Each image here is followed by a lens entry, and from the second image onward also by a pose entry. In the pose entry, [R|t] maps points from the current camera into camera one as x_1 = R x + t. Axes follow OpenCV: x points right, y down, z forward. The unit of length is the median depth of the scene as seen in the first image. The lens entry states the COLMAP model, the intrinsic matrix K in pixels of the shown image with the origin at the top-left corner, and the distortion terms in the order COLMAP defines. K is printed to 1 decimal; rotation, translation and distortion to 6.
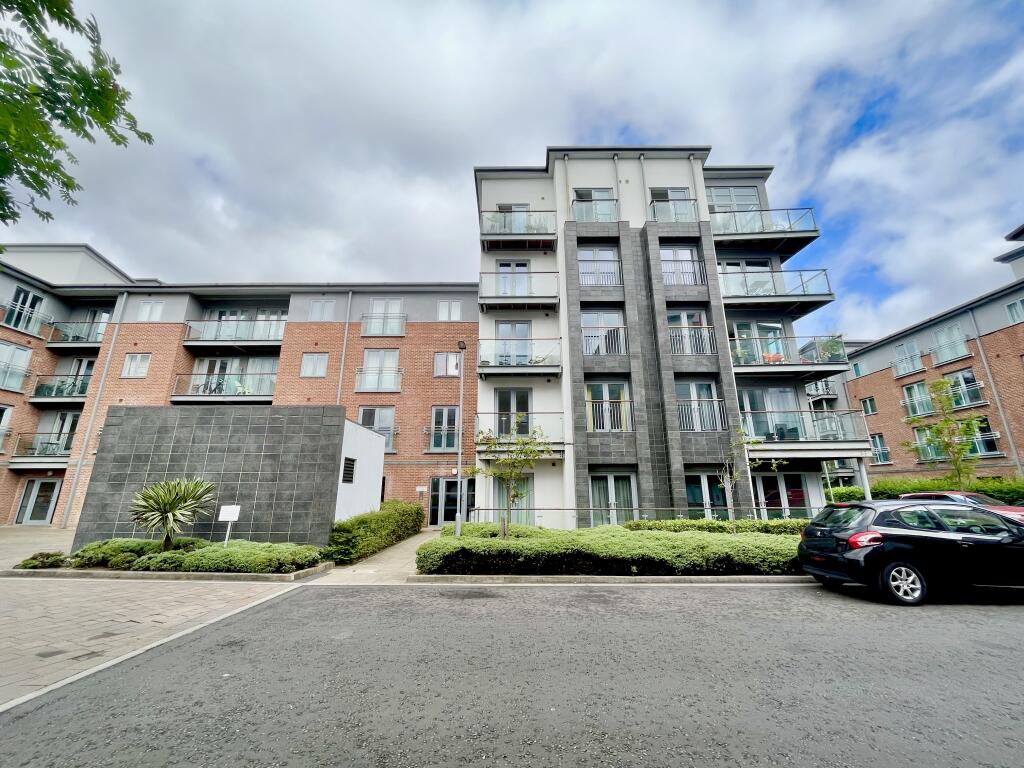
lens RADIAL K [[411.3, 0, 511.1], [0, 411.3, 379.4], [0, 0, 1]] dist [-0.001828, -0.000065]
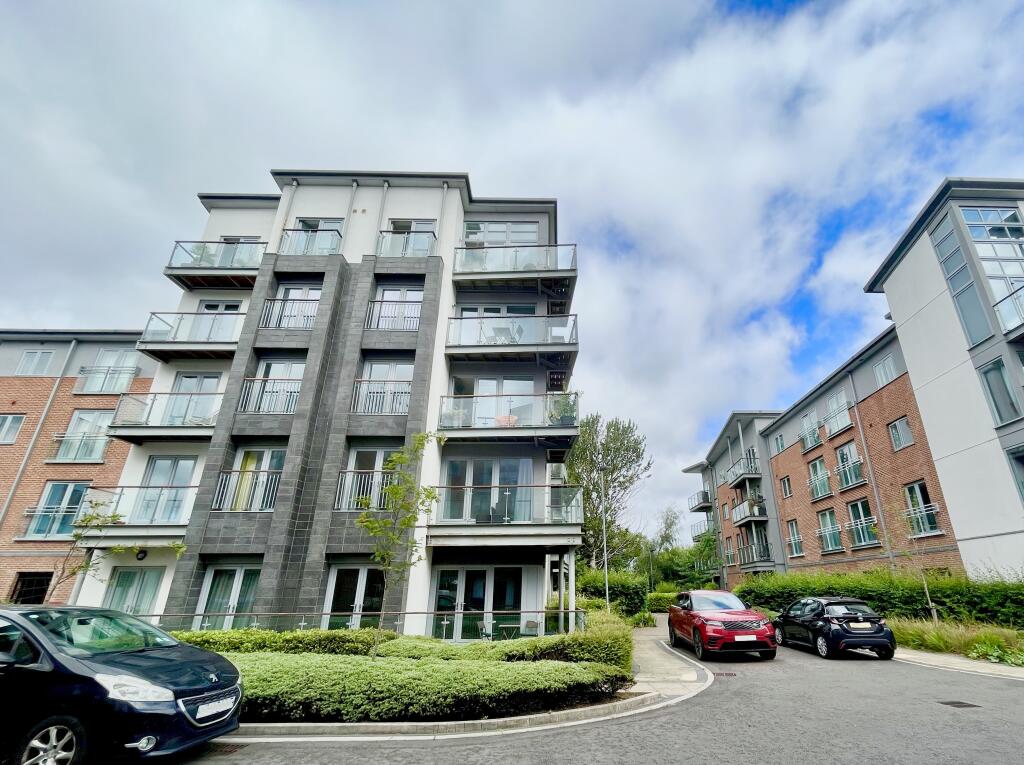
lens RADIAL K [[464.2, 0, 513.9], [0, 464.2, 421.4], [0, 0, 1]] dist [0.001875, 0.000744]
pose [[0.999650, 0.007367, 0.025398, 0.593144], [-0.005297, 0.996731, -0.080617, 0.021874], [-0.025909, 0.080454, 0.996422, 0.085917]]
